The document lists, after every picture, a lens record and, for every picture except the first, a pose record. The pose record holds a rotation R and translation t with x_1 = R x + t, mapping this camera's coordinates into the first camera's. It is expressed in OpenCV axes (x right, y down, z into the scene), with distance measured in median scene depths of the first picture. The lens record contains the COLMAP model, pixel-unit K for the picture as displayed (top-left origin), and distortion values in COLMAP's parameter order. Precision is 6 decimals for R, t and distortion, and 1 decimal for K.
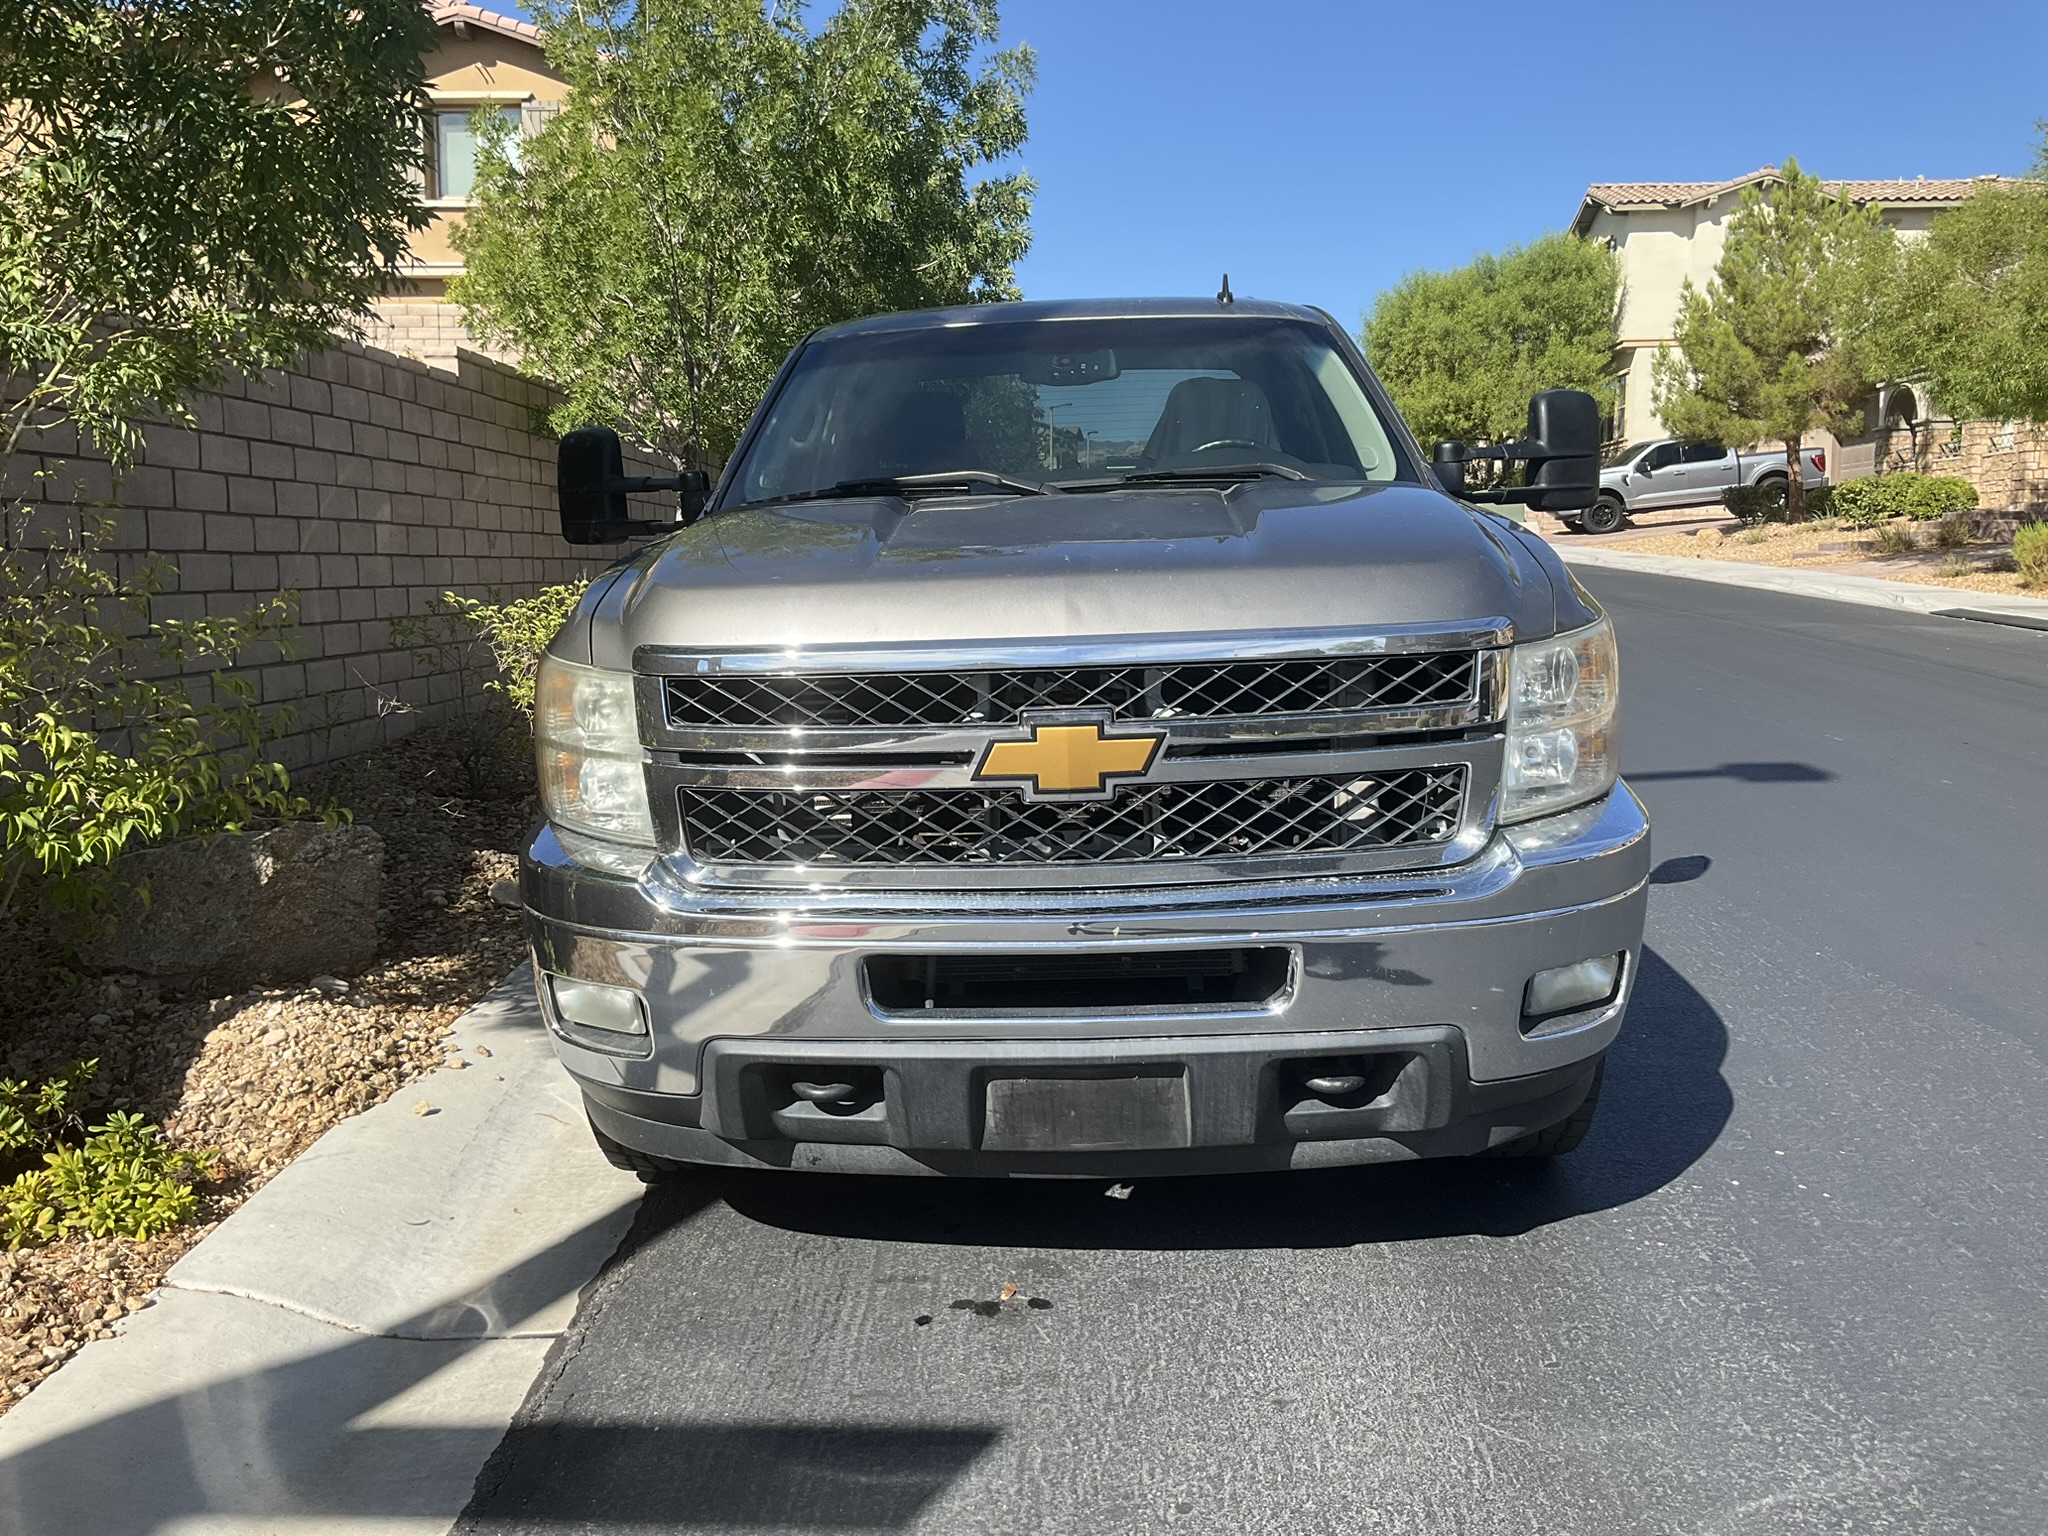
lens RADIAL K [[1721.4, 0, 1024.0], [0, 1721.4, 768.0], [0, 0, 1]] dist [0.003482, 0.001843]
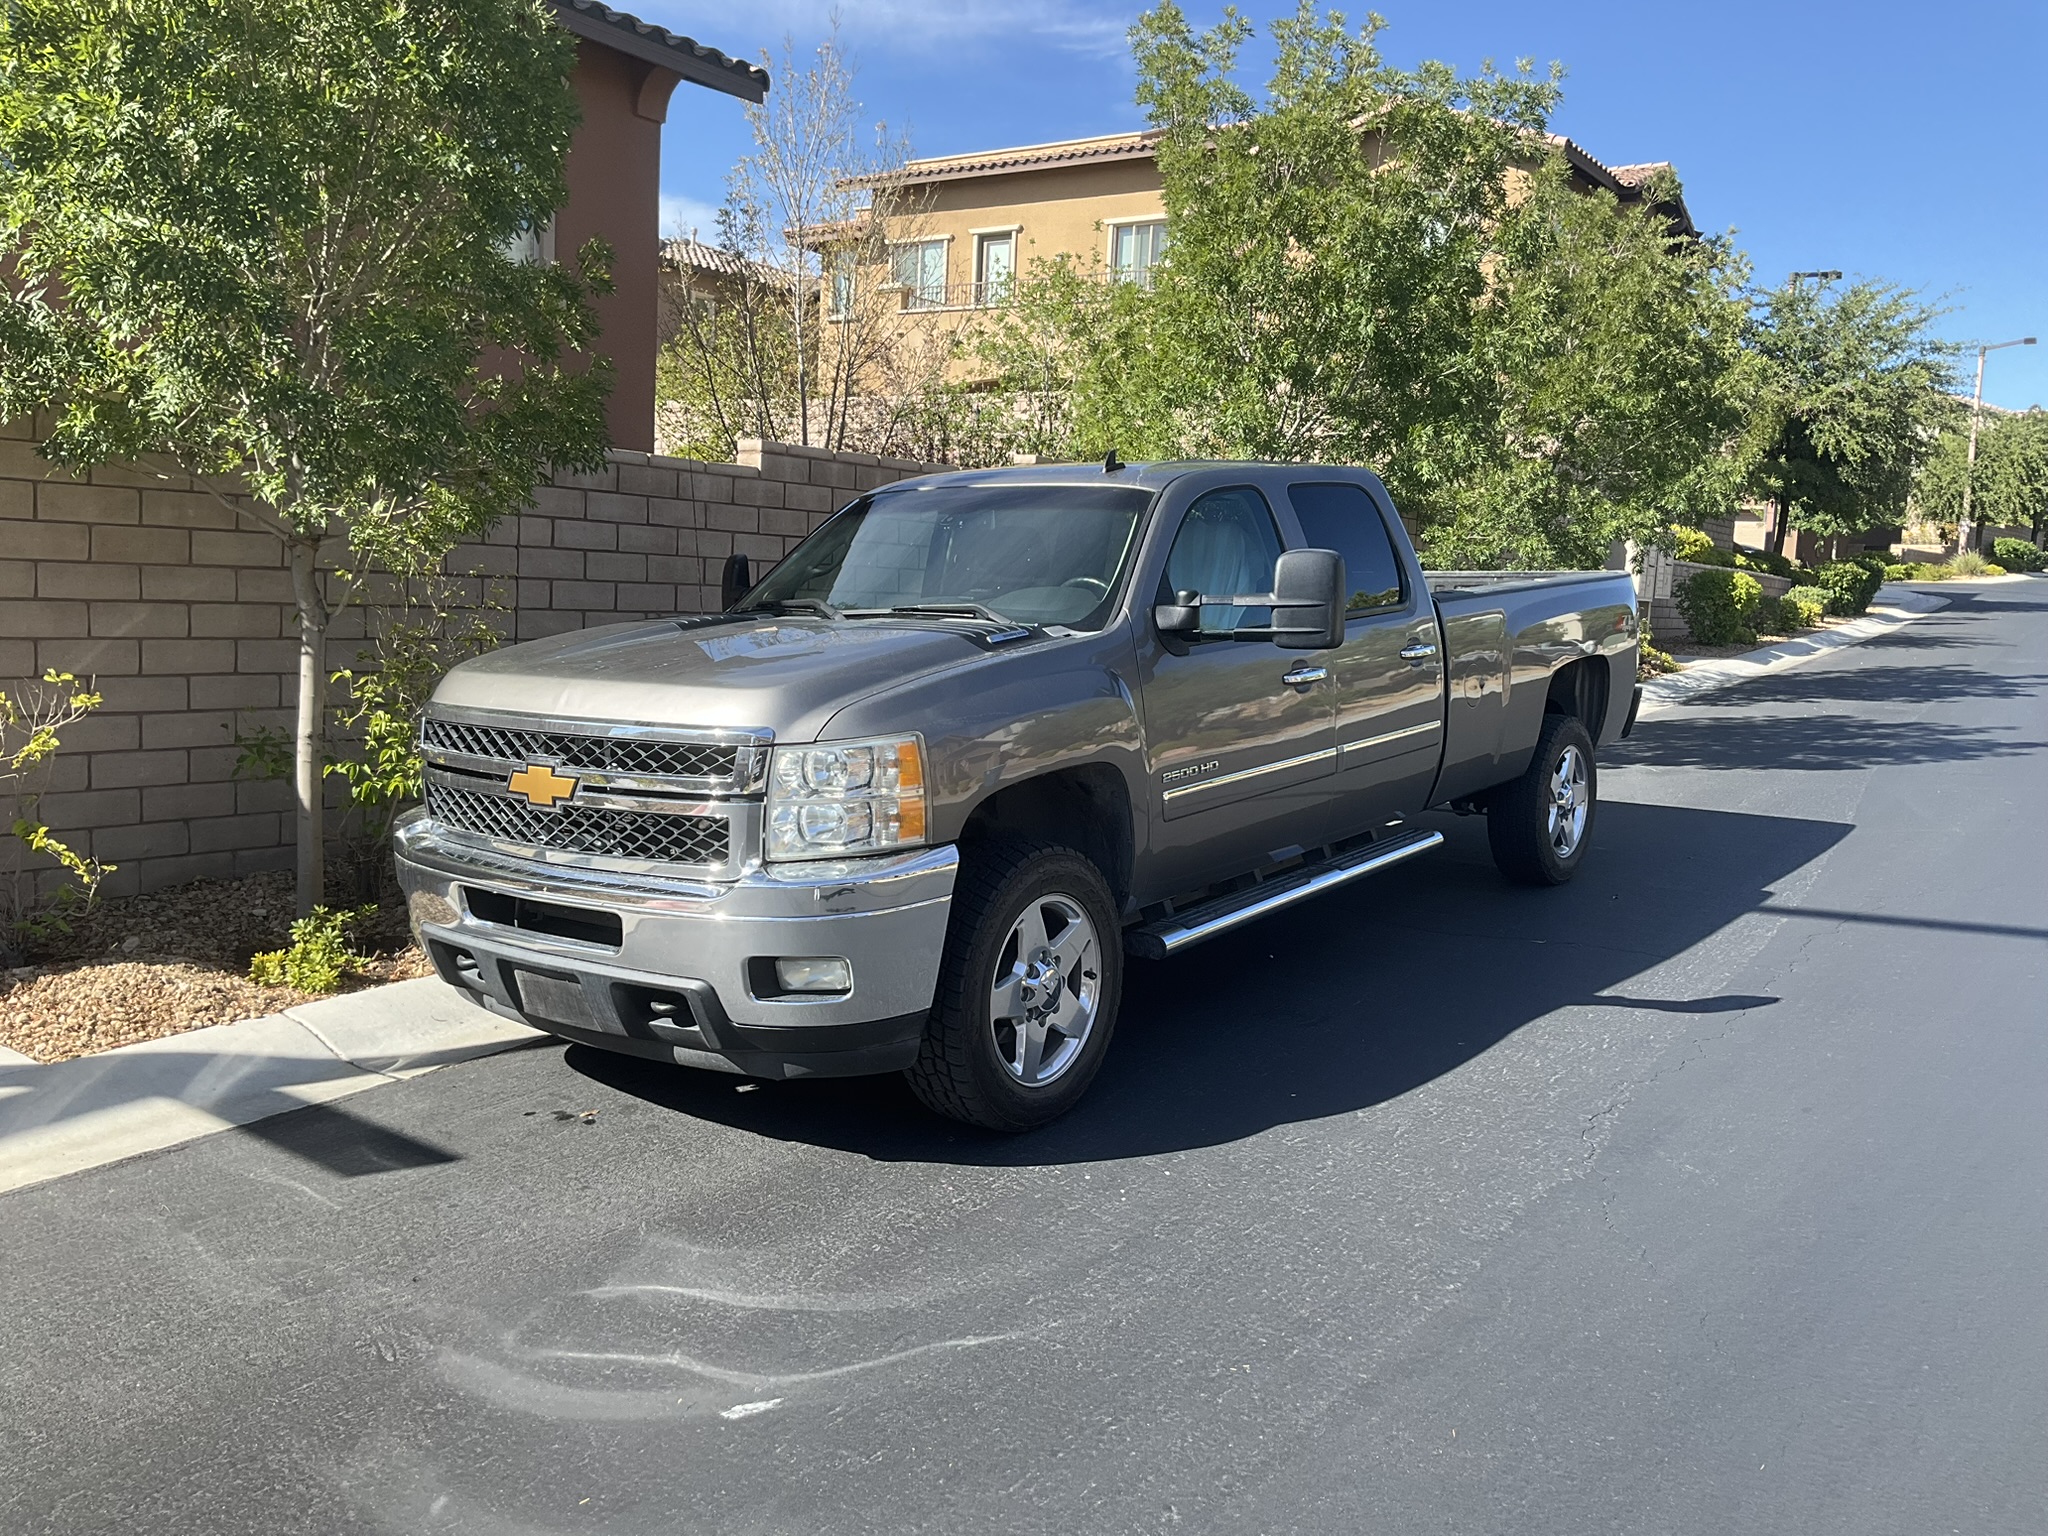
lens RADIAL K [[1721.4, 0, 1024.0], [0, 1721.4, 768.0], [0, 0, 1]] dist [0.003482, 0.001843]
pose [[0.824391, 0.093055, -0.558319, 1.355651], [-0.128228, 0.991452, -0.024091, -0.042934], [0.551305, 0.091452, 0.829277, -0.166154]]
